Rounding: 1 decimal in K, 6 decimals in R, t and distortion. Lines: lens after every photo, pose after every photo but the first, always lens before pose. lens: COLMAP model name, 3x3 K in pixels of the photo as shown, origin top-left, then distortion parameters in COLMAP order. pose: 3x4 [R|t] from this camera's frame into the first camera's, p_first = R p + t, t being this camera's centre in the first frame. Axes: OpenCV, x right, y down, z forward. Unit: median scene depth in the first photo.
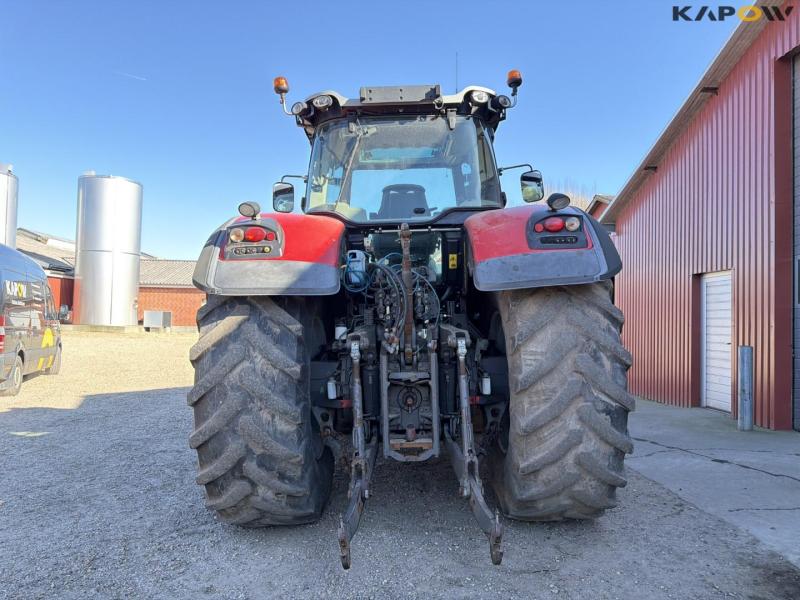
lens RADIAL K [[565.6, 0, 400.0], [0, 565.6, 300.0], [0, 0, 1]] dist [0.049692, -0.058415]
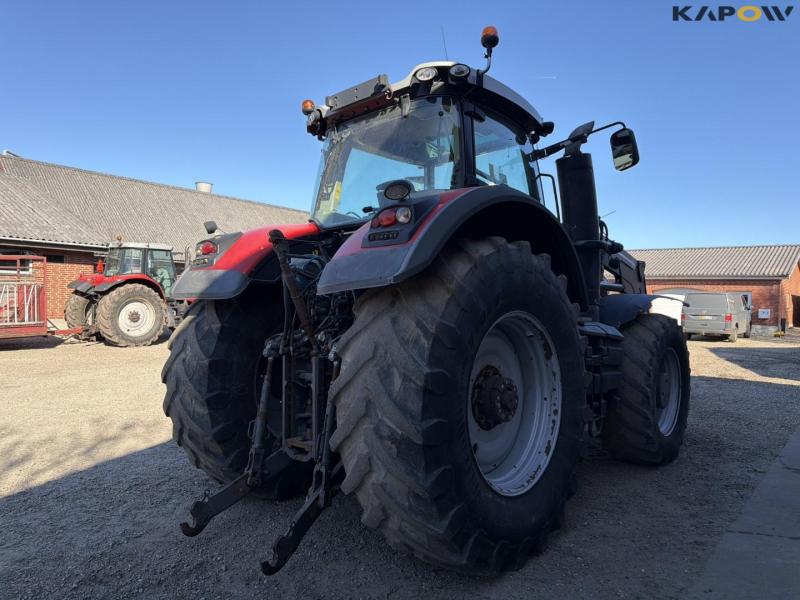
lens RADIAL K [[565.6, 0, 400.0], [0, 565.6, 300.0], [0, 0, 1]] dist [0.049692, -0.058415]
pose [[0.752287, 0.001589, -0.658834, 0.769947], [0.010948, 0.999829, 0.014912, -0.017665], [0.658745, -0.018431, 0.752141, 0.322089]]
